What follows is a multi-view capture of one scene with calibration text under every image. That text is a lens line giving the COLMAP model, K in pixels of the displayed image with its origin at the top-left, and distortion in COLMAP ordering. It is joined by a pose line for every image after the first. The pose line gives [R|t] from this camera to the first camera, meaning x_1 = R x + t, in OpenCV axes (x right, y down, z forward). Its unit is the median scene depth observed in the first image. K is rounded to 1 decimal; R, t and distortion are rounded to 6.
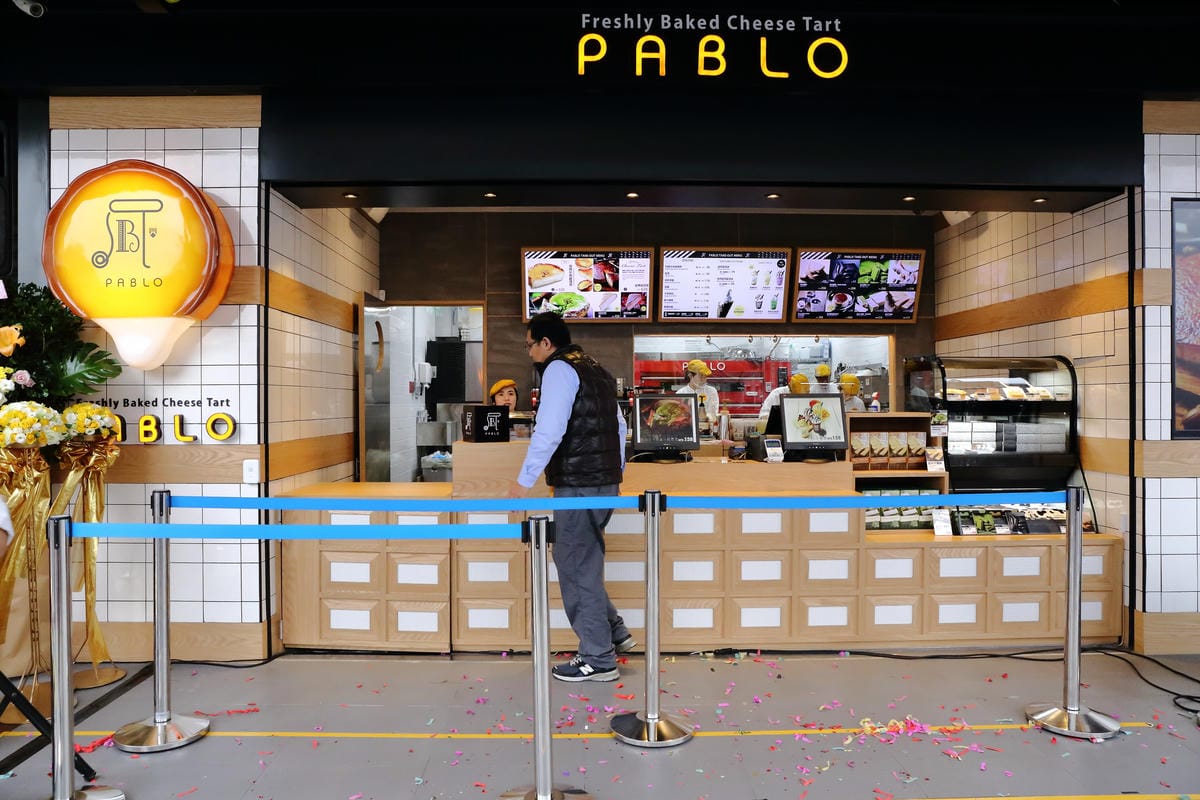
lens RADIAL K [[811.8, 0, 600.5], [0, 811.8, 397.9], [0, 0, 1]] dist [-0.059792, 0.008585]
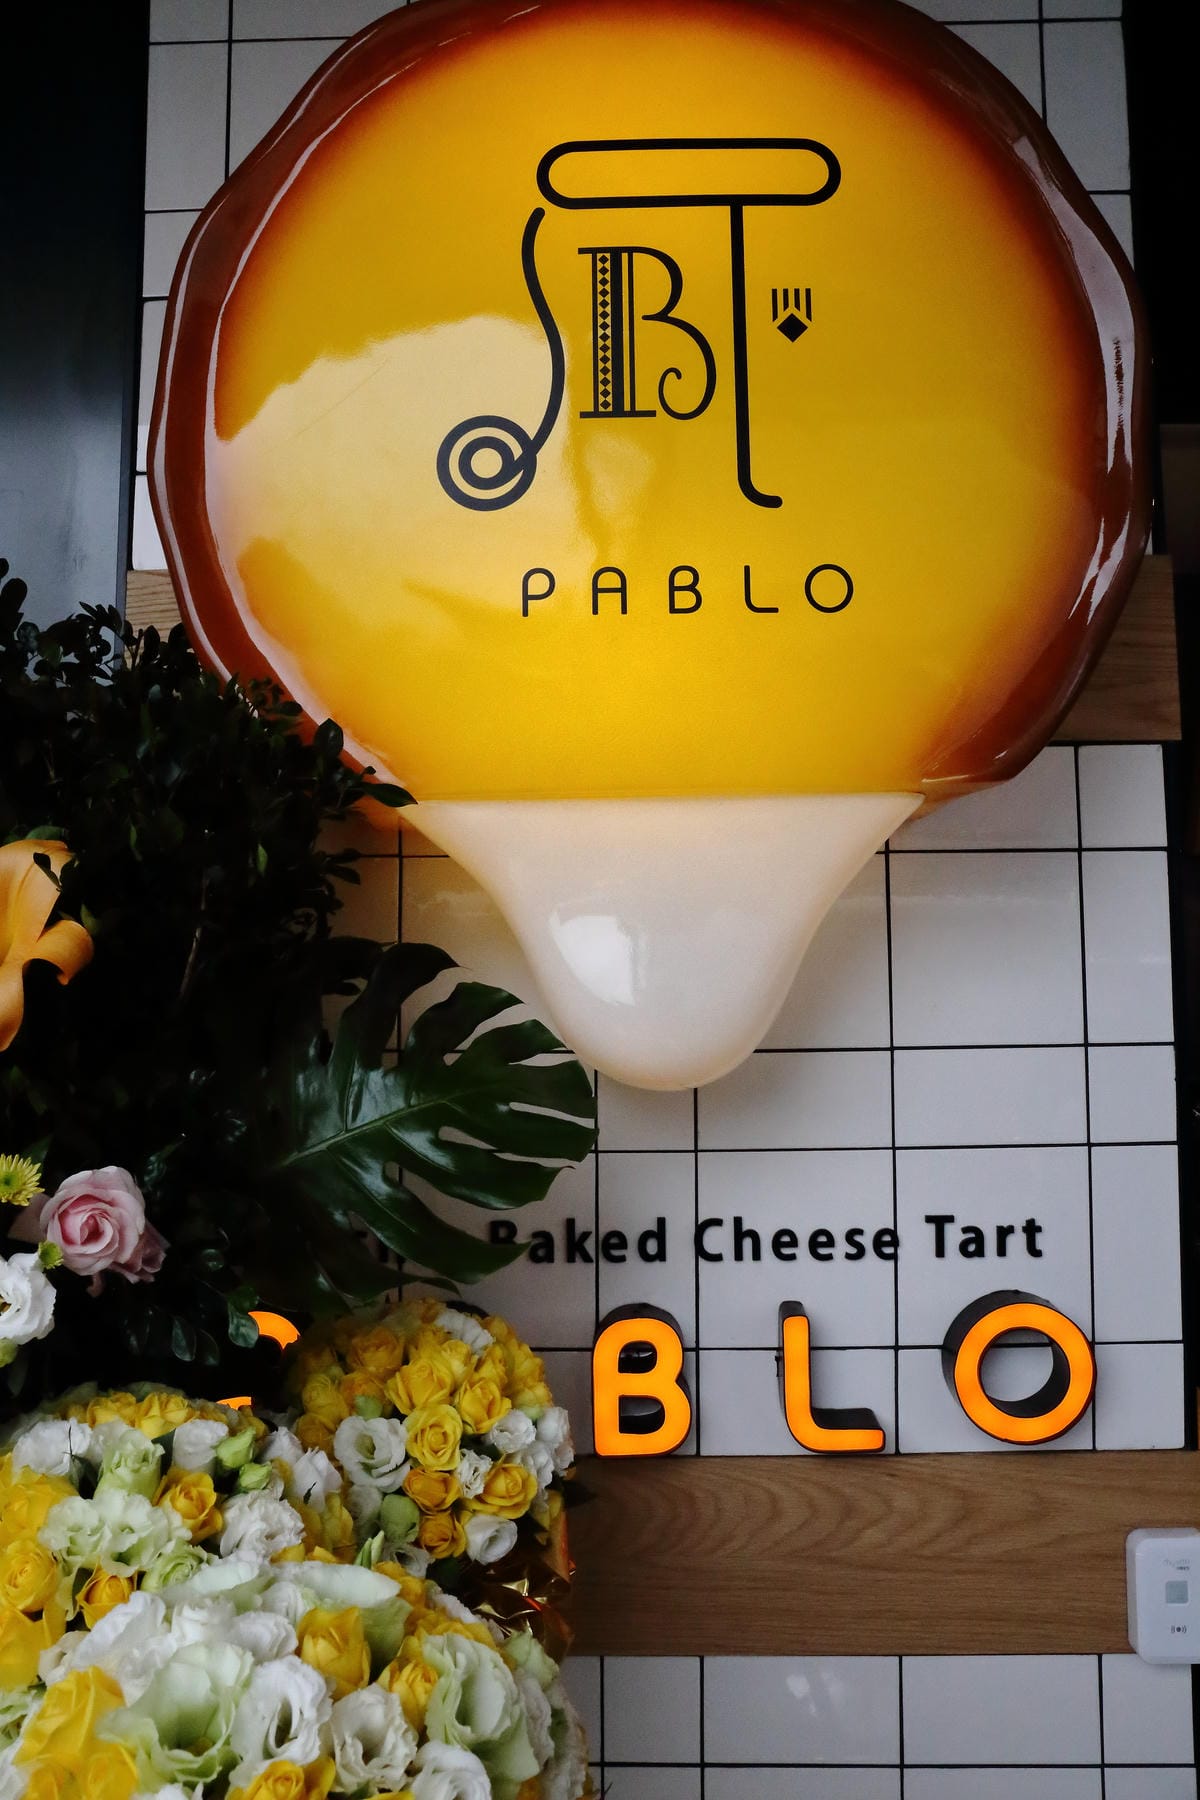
lens RADIAL K [[1217.8, 0, 600.7], [0, 1217.8, 904.9], [0, 0, 1]] dist [-0.059792, 0.008585]
pose [[0.998139, -0.016431, -0.058731, -0.558927], [0.011835, 0.996902, -0.077765, -0.054384], [0.059827, 0.076925, 0.995240, 0.703366]]
